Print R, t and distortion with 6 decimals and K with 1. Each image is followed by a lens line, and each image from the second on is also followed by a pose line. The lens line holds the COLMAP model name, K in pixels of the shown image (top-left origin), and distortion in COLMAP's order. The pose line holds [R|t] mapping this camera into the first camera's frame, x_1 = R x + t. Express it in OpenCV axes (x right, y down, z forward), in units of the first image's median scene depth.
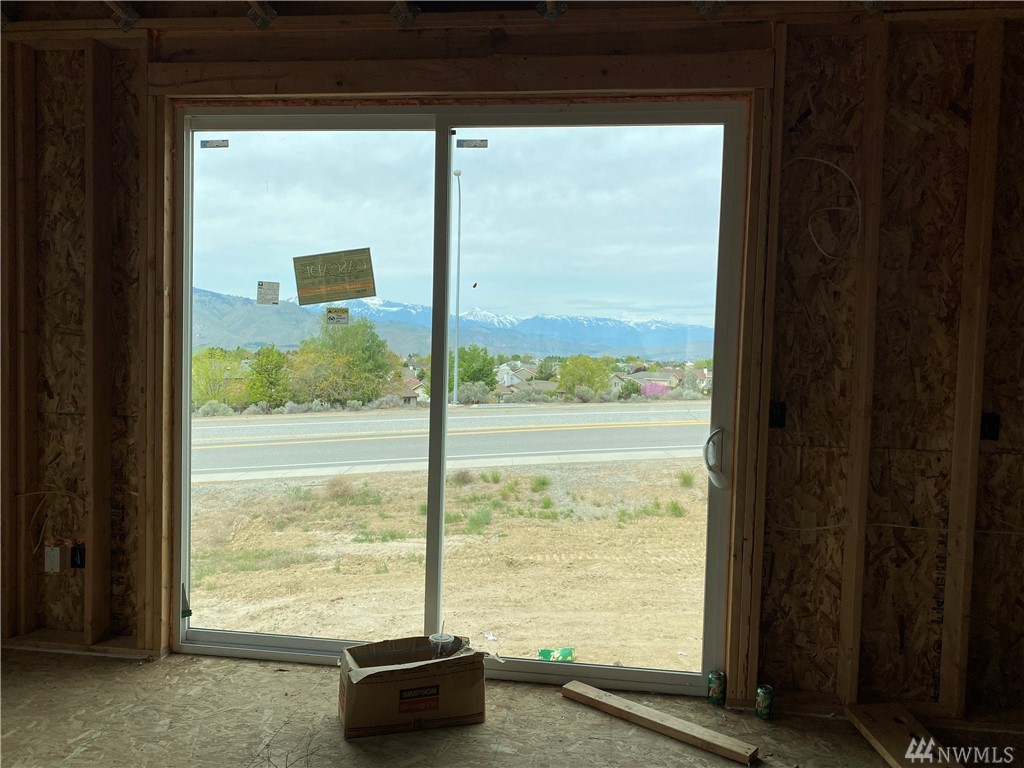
lens RADIAL K [[756.9, 0, 534.3], [0, 756.9, 382.5], [0, 0, 1]] dist [0.004710, -0.001456]
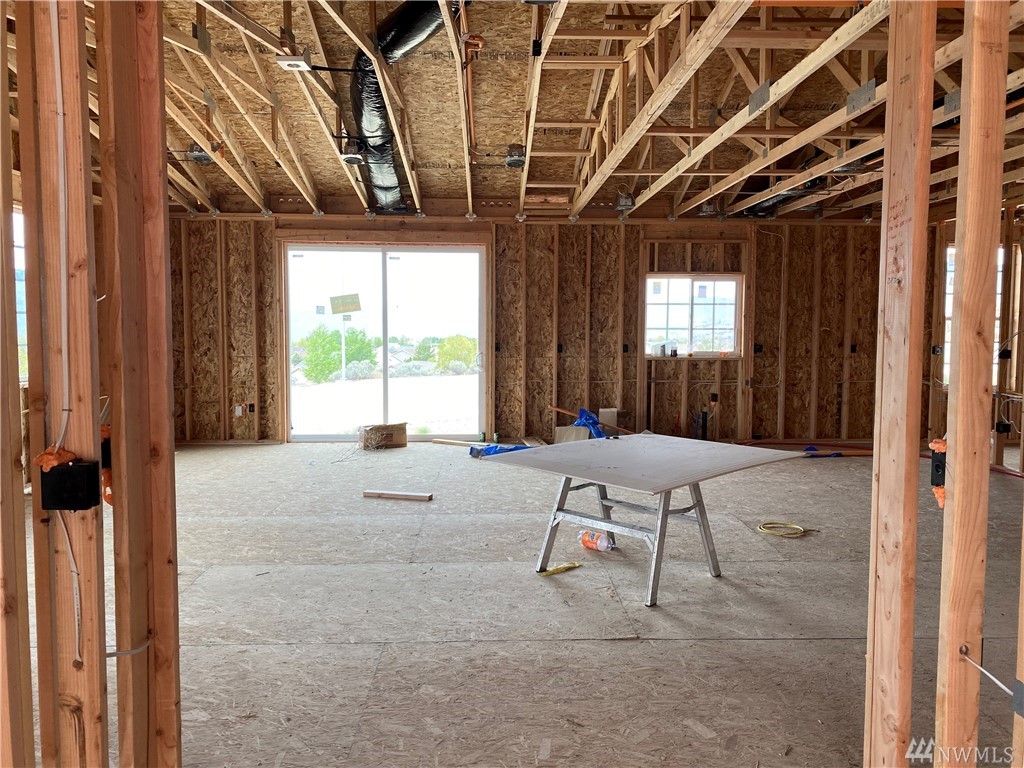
lens RADIAL K [[756.9, 0, 534.3], [0, 756.9, 382.5], [0, 0, 1]] dist [0.004710, -0.001456]
pose [[0.986886, -0.034584, 0.157672, -0.026481], [0.030420, 0.999124, 0.028747, 0.095796], [-0.158528, -0.023574, 0.987073, -1.963823]]
